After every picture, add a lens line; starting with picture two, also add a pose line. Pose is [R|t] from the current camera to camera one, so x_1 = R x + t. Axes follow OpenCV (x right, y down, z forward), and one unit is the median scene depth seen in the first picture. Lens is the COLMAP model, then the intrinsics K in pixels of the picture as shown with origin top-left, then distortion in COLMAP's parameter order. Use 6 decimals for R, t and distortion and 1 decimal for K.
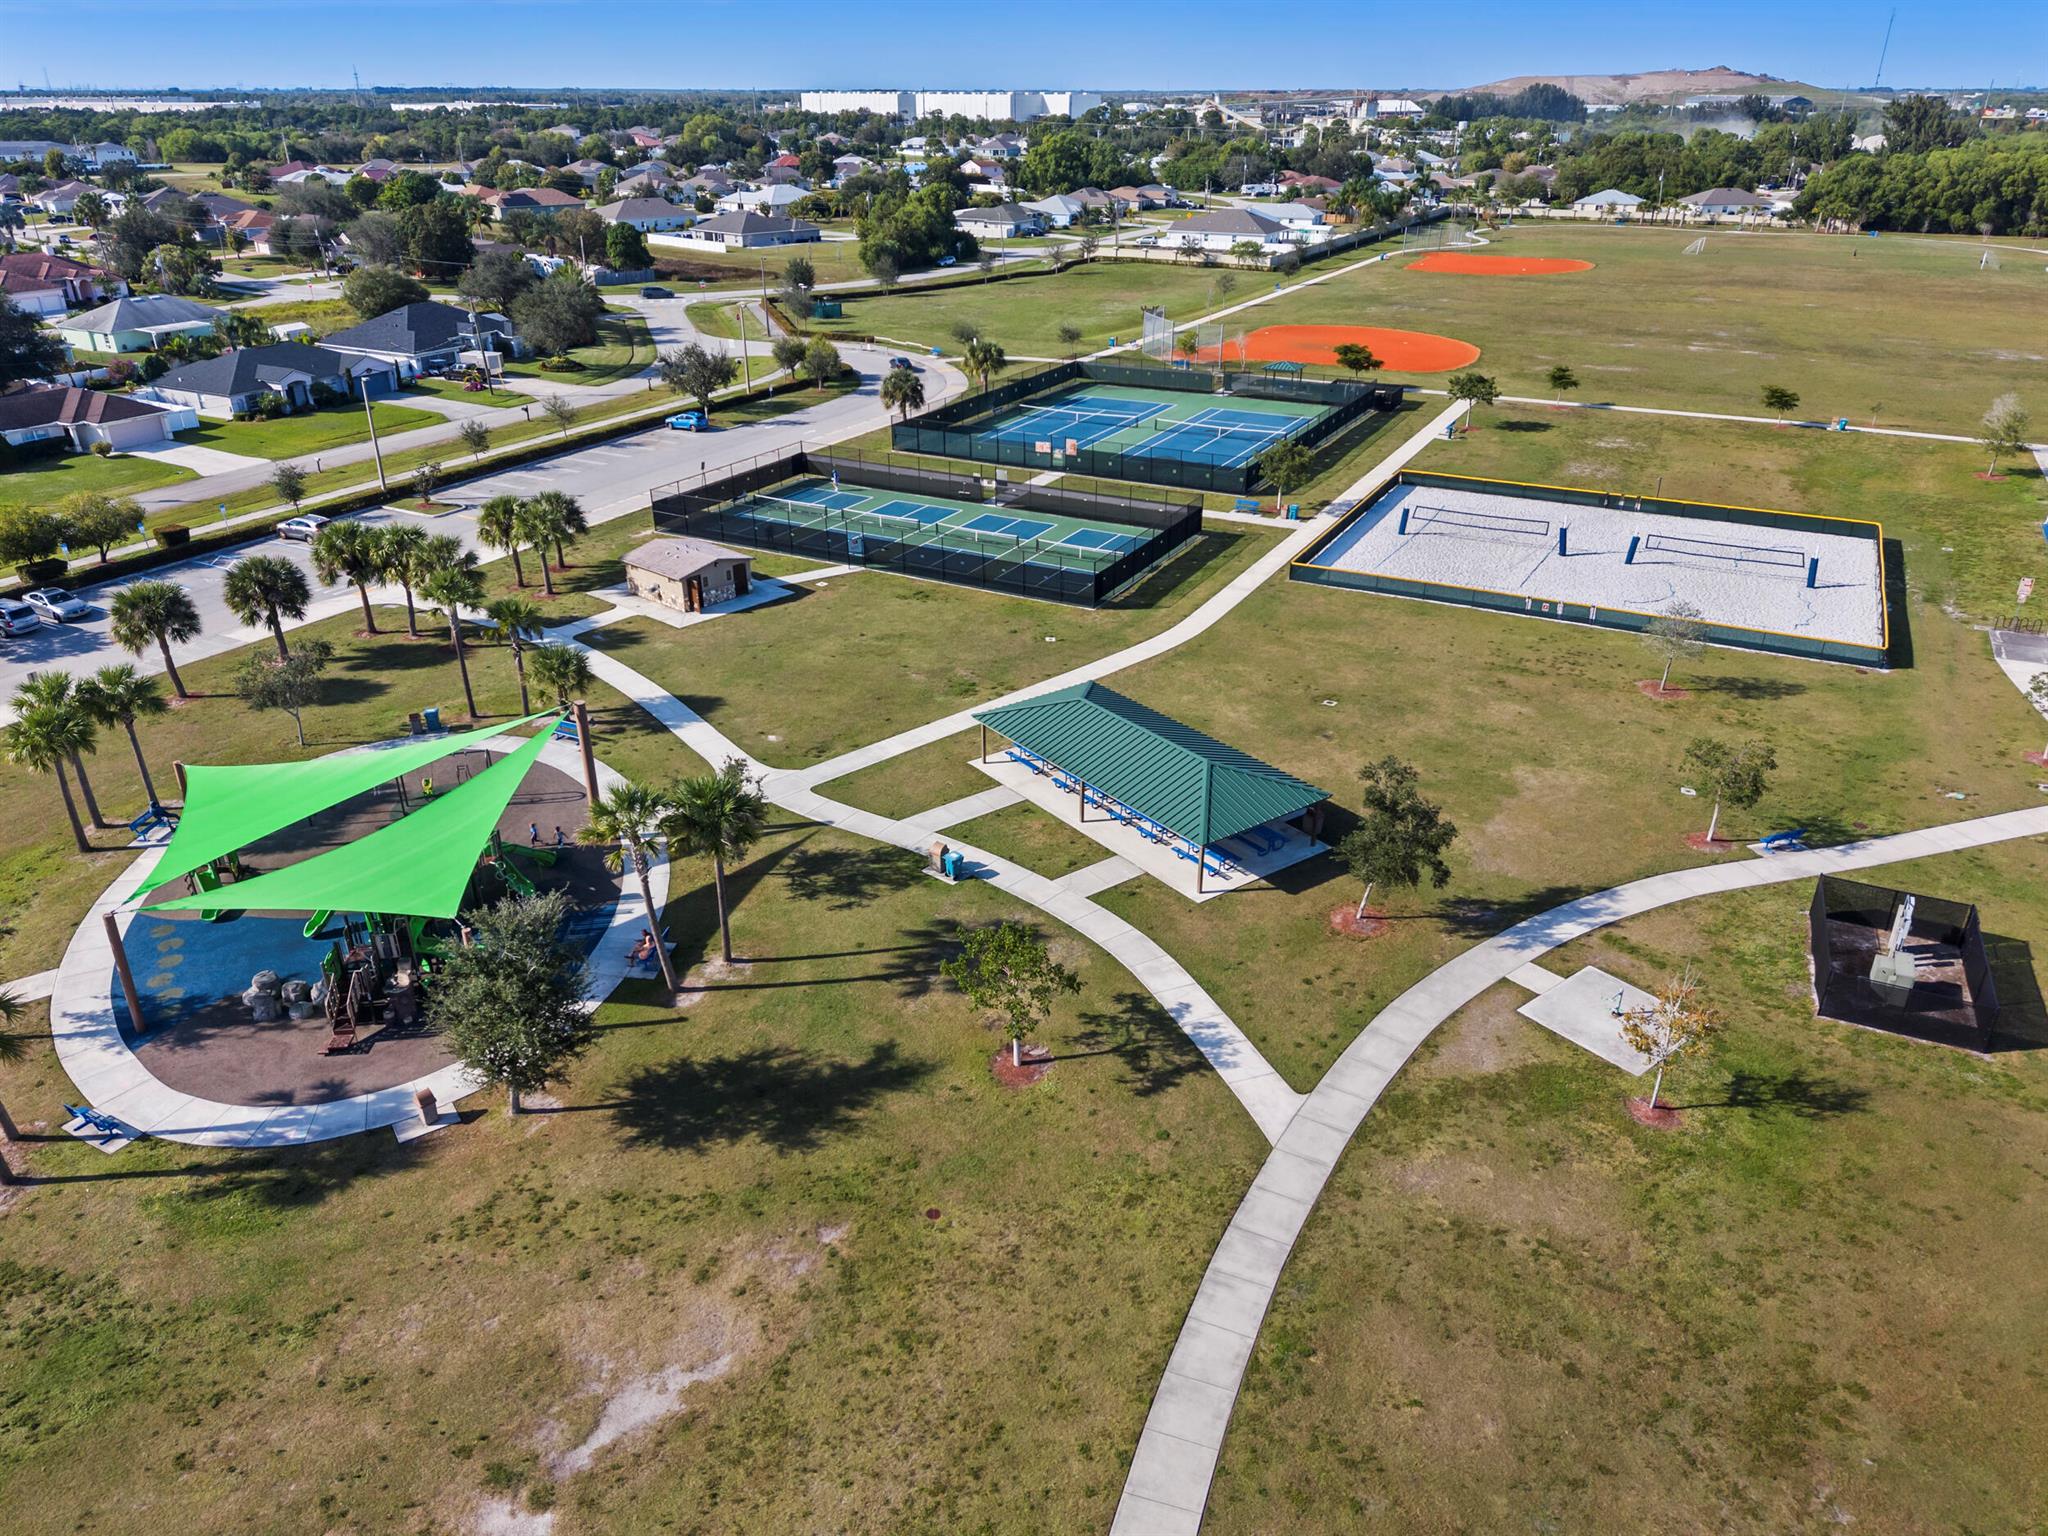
lens RADIAL K [[1417.6, 0, 1024.0], [0, 1417.6, 768.0], [0, 0, 1]] dist [0.013882, -0.002054]
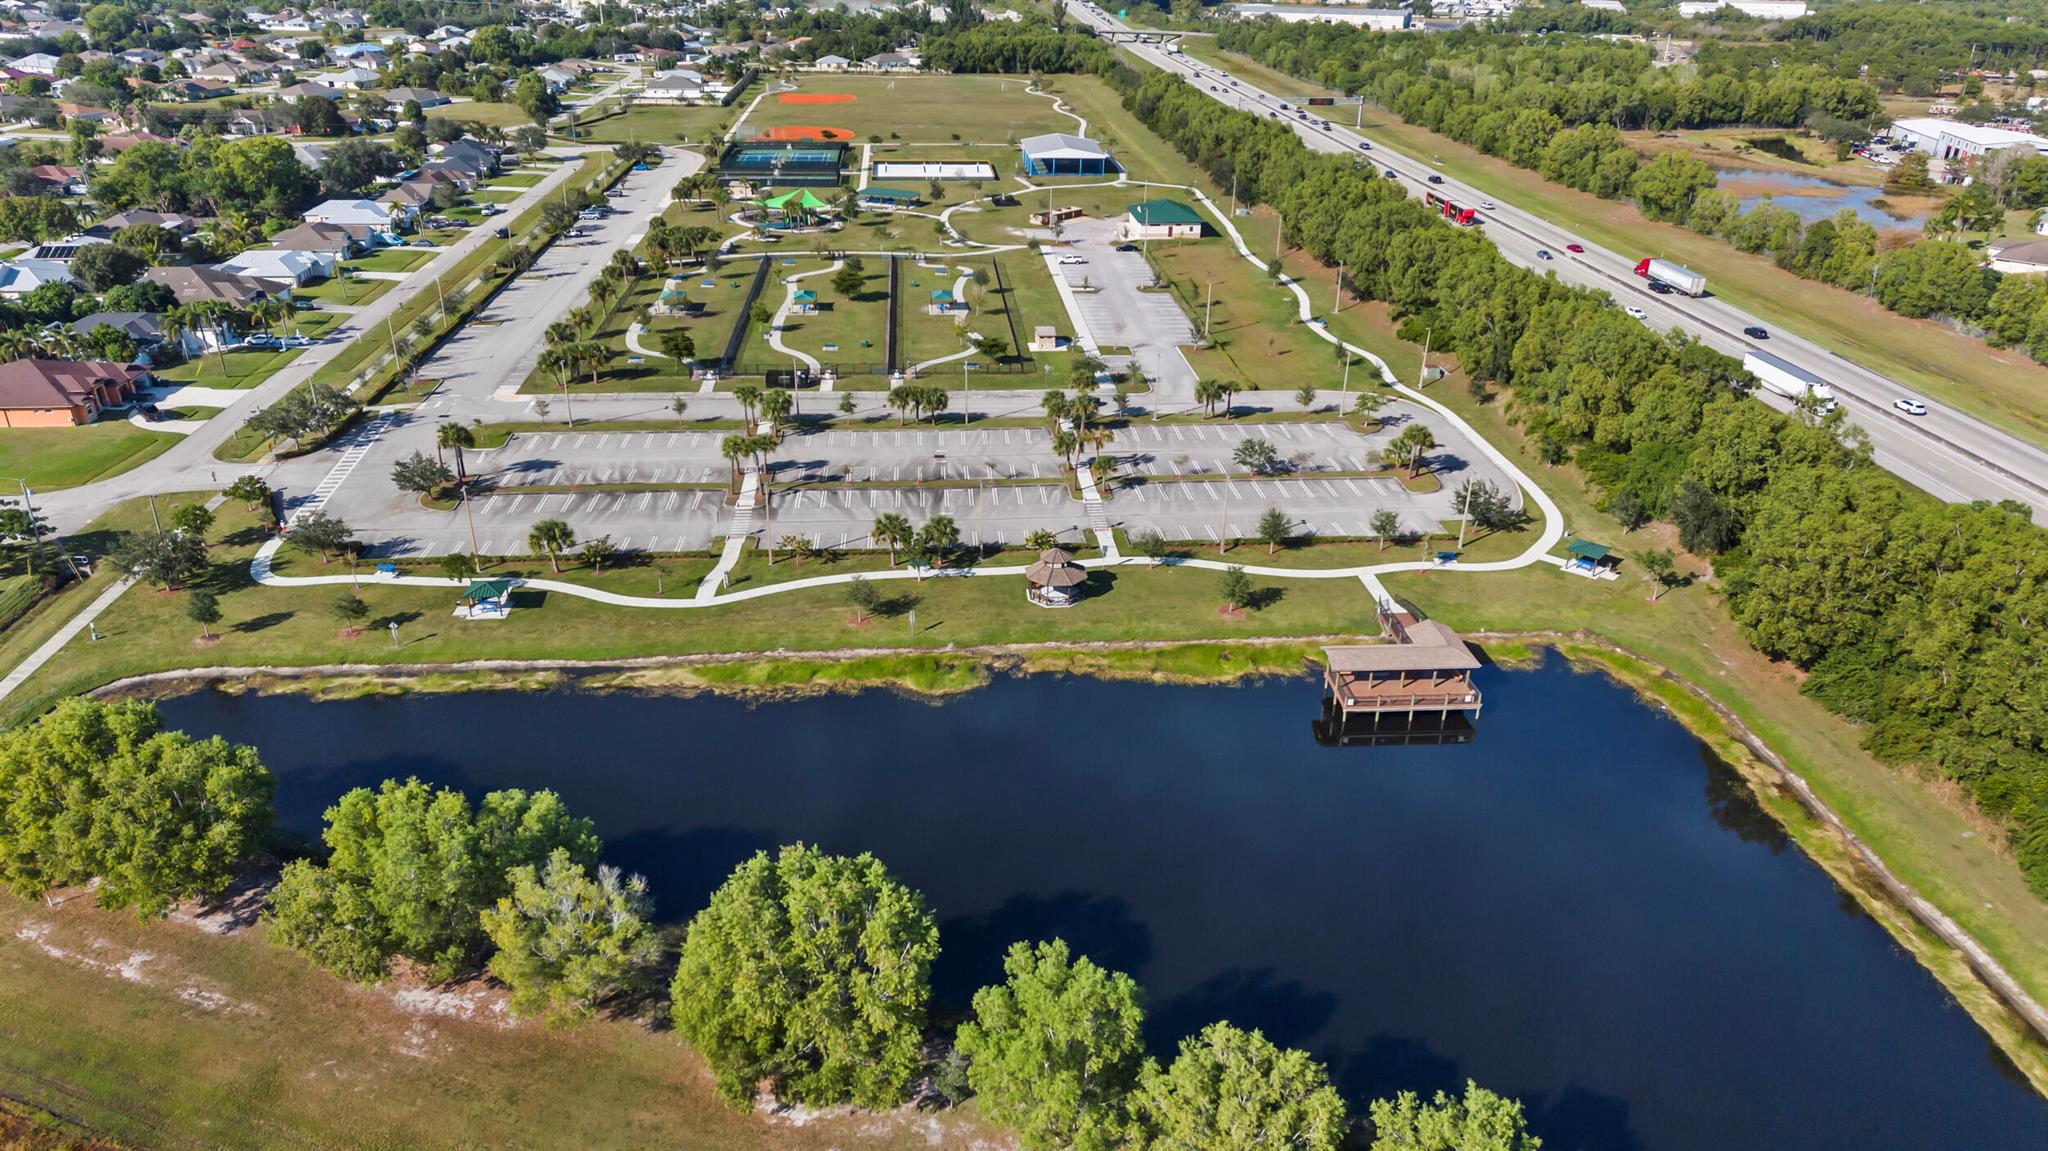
lens RADIAL K [[1385.9, 0, 1024.0], [0, 1385.9, 575.5], [0, 0, 1]] dist [0.004646, -0.004343]
pose [[0.842382, -0.224864, 0.489724, -1.728390], [0.226426, 0.972359, 0.056994, 0.881495], [-0.489003, 0.062876, 0.870013, -2.755063]]
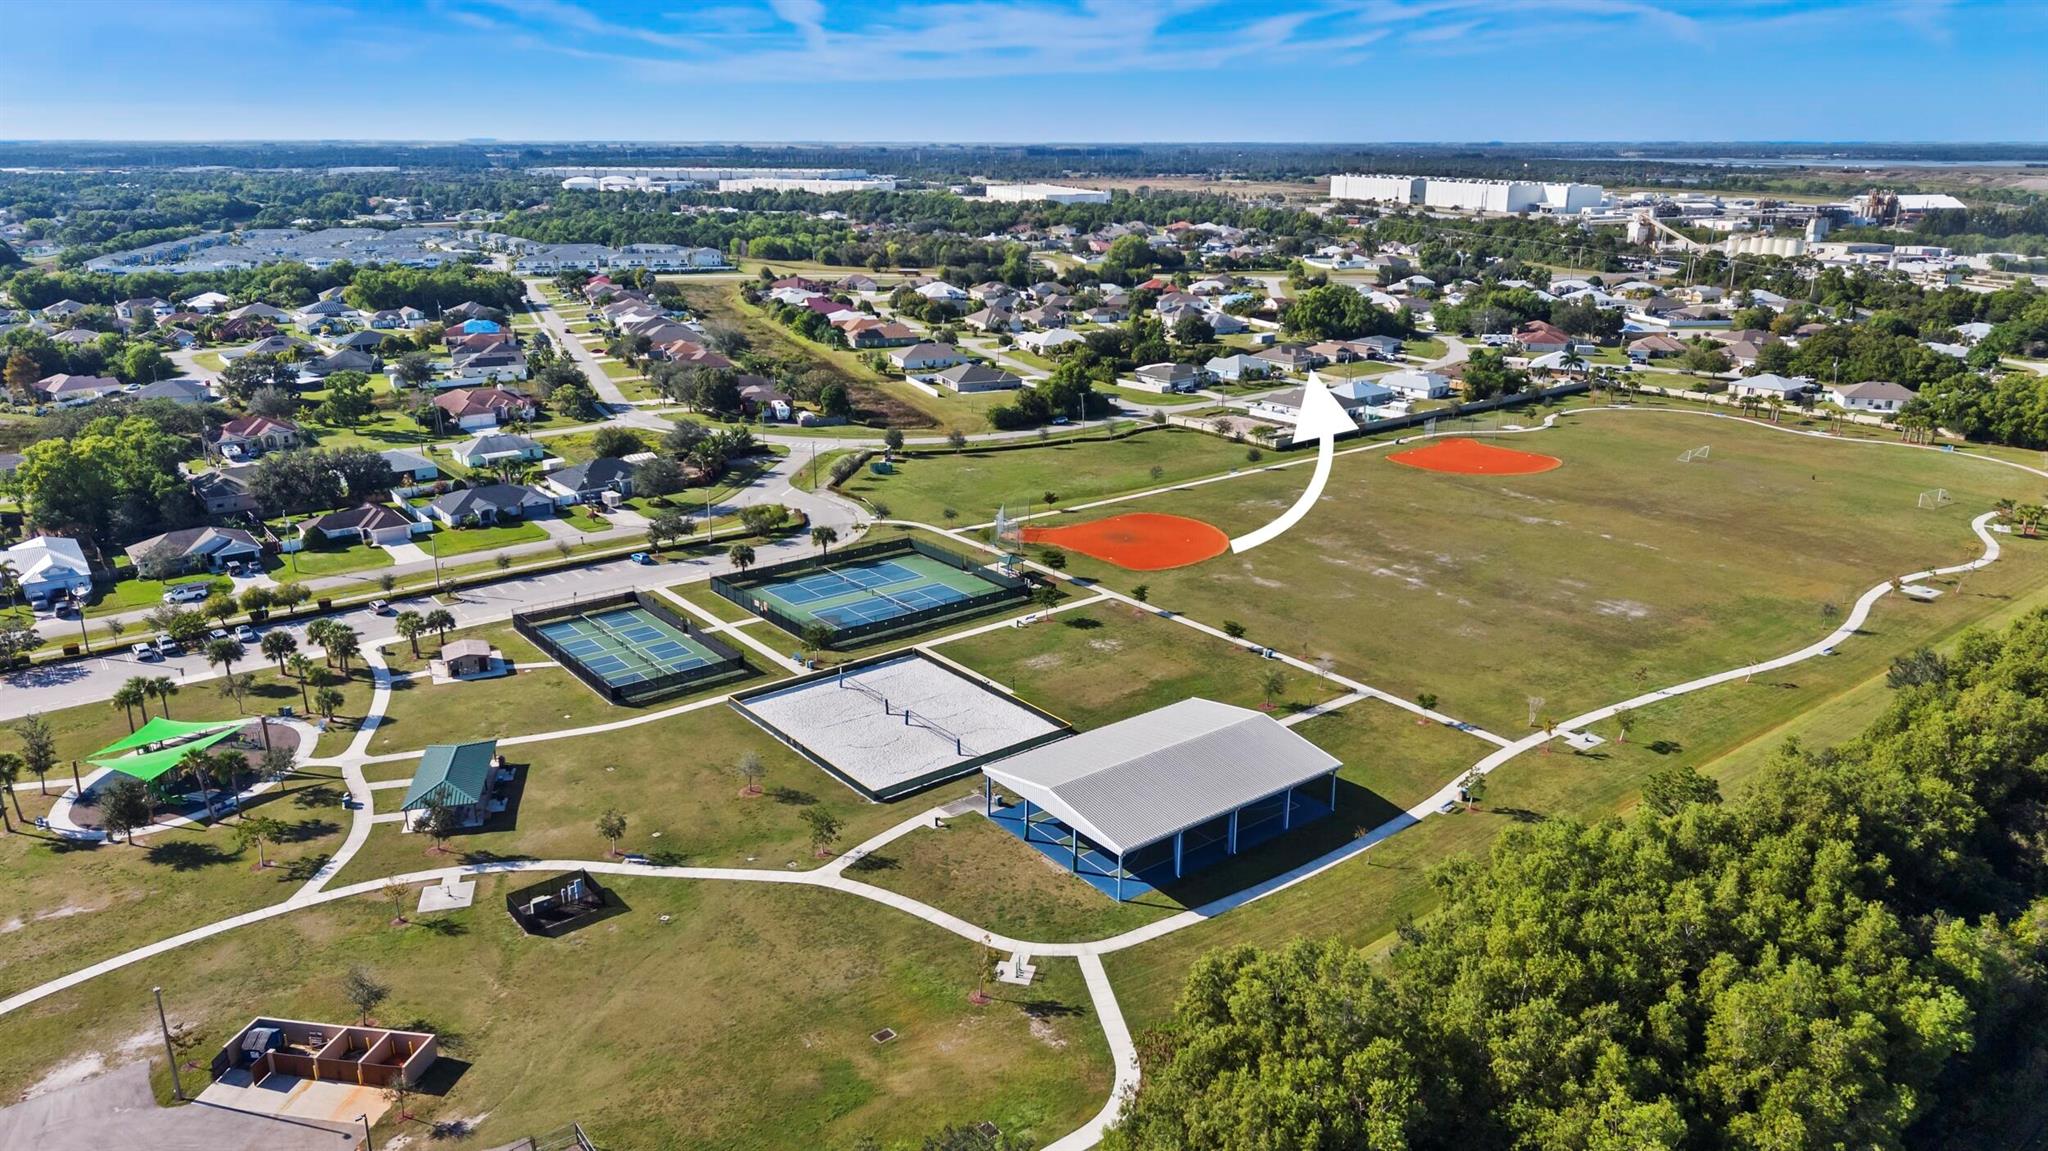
lens RADIAL K [[1385.9, 0, 1024.0], [0, 1385.9, 575.5], [0, 0, 1]] dist [0.004646, -0.004343]
pose [[0.916700, 0.121807, -0.380559, 1.230754], [-0.174561, 0.978793, -0.107202, -0.172176], [0.359430, 0.164703, 0.918522, -0.586111]]
